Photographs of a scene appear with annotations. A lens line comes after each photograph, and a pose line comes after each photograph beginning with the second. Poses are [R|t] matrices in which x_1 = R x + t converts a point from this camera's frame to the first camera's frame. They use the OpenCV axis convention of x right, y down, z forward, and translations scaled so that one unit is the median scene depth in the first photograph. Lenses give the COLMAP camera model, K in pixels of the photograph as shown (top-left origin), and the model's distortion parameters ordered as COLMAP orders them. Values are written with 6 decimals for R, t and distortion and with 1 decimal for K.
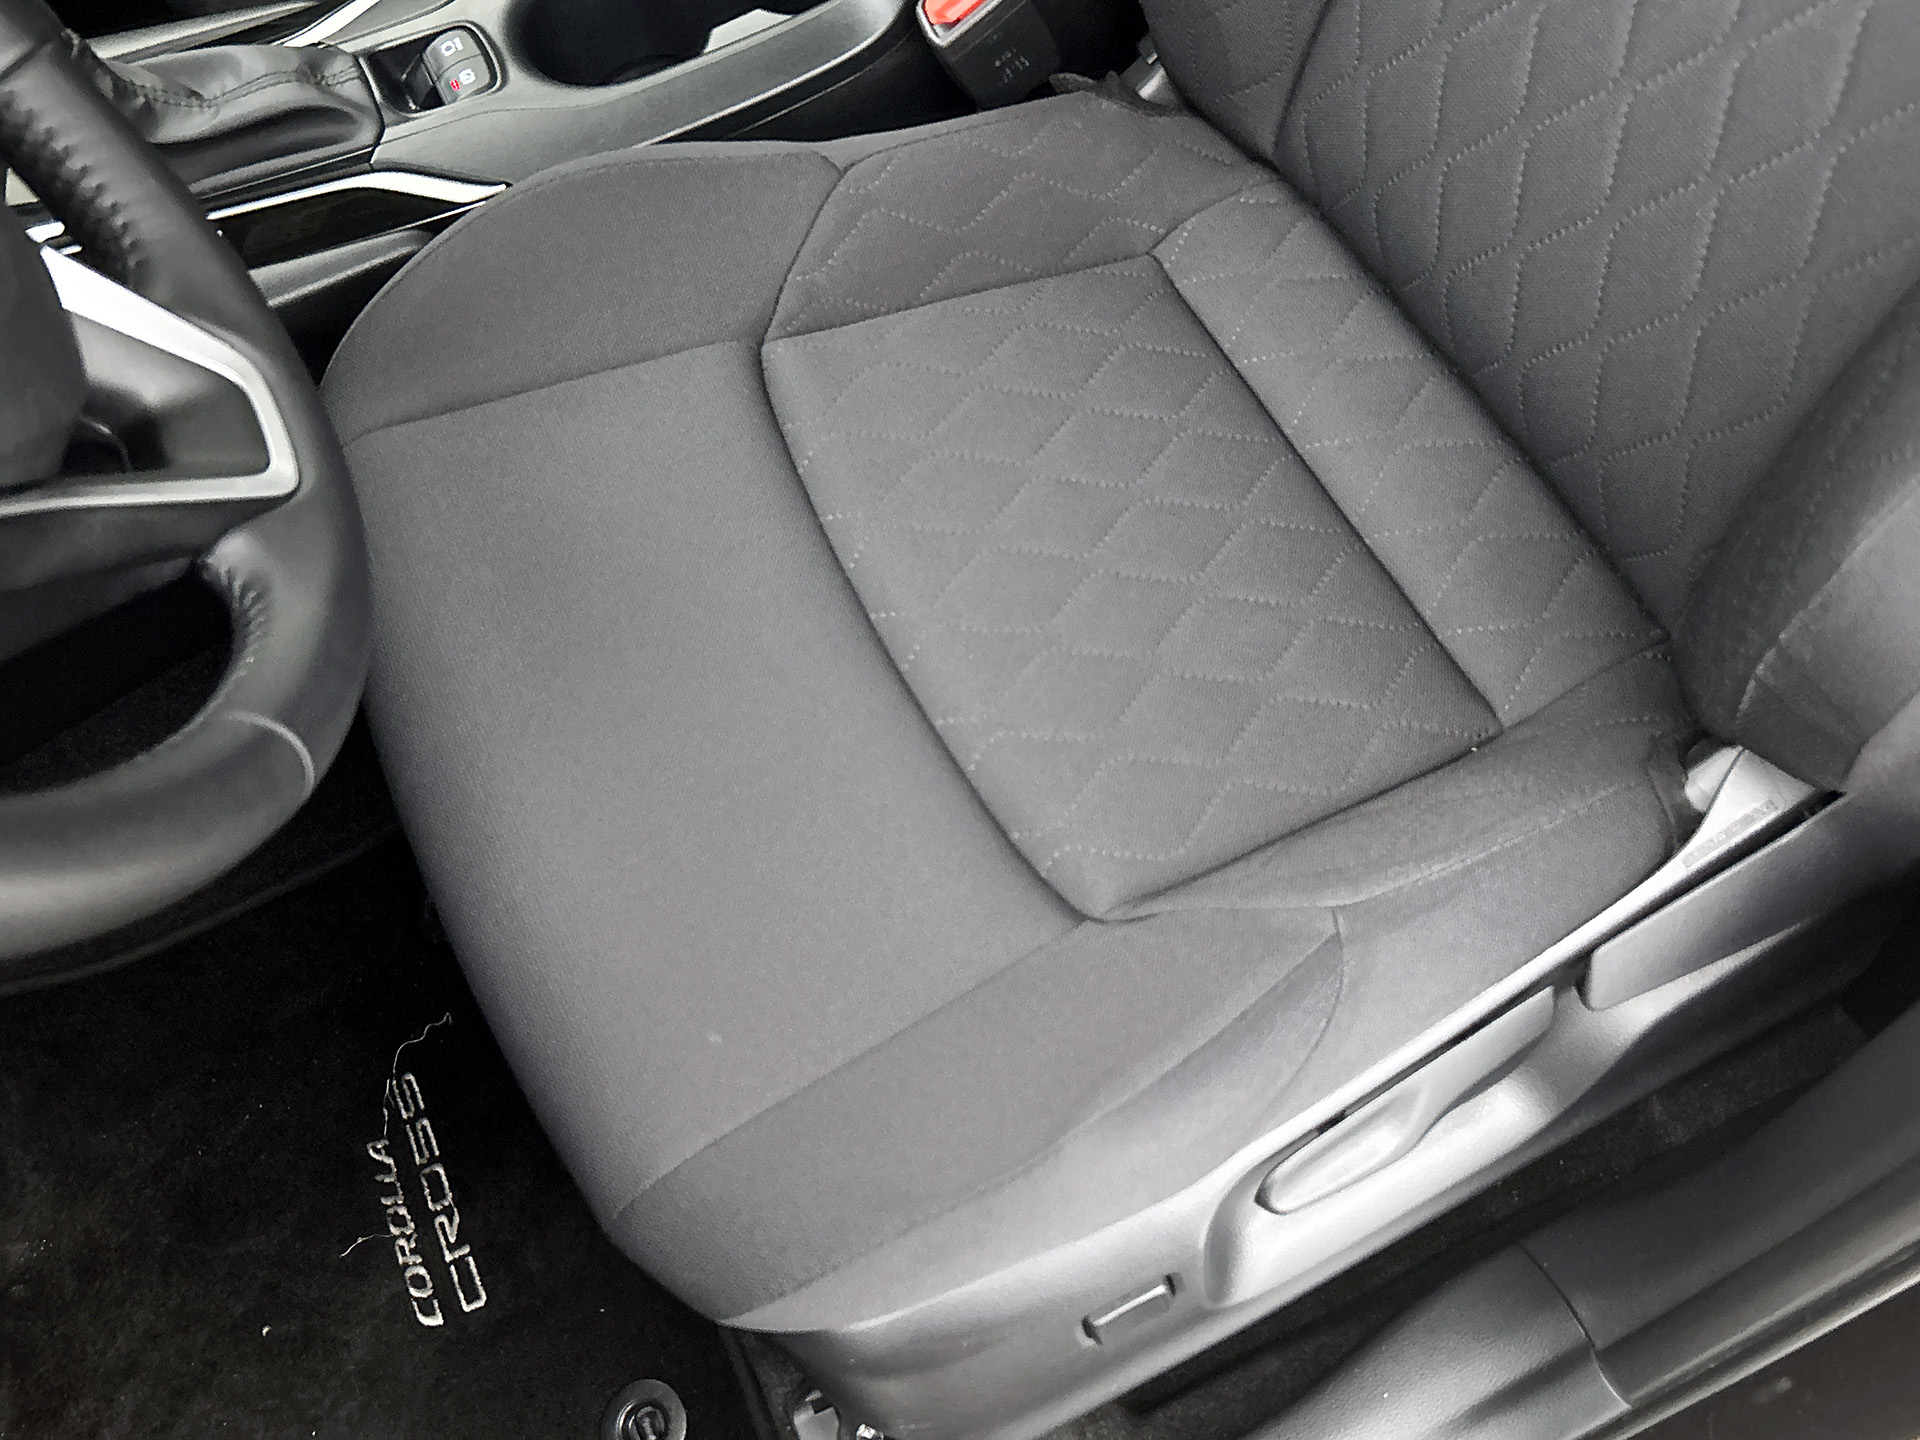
lens RADIAL K [[1751.8, 0, 967.2], [0, 1751.8, 647.3], [0, 0, 1]] dist [0.119954, -0.334054]
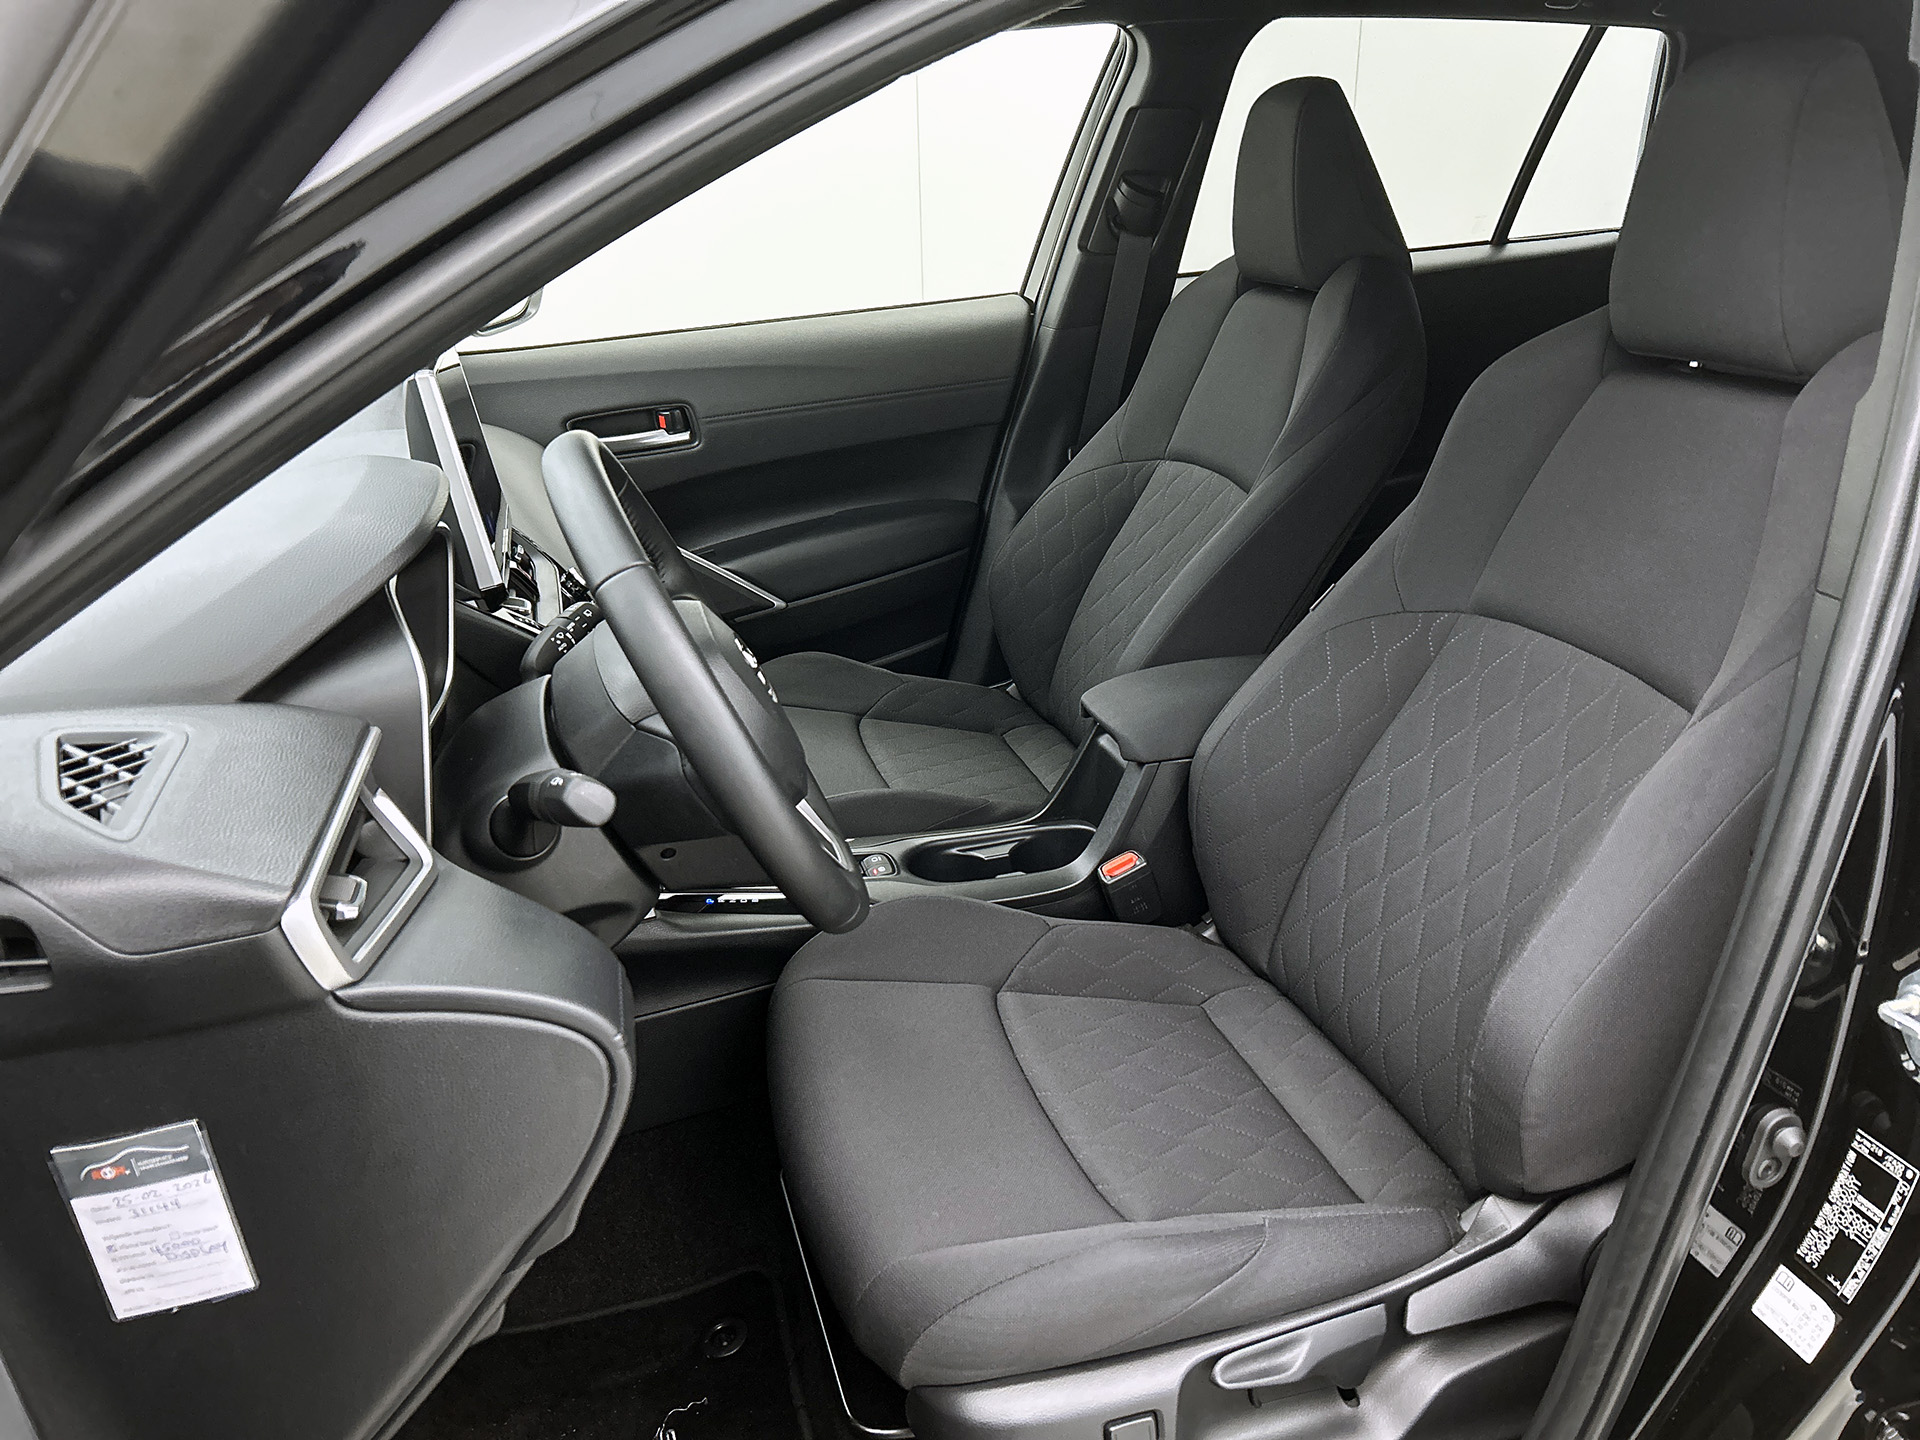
lens RADIAL K [[1430.7, 0, 960.0], [0, 1430.7, 720.0], [0, 0, 1]] dist [0.098368, 0.000320]
pose [[0.980355, 0.144578, -0.134165, 0.013886], [-0.196874, 0.758647, -0.621044, 0.609481], [0.011994, 0.635257, 0.772208, -0.444454]]
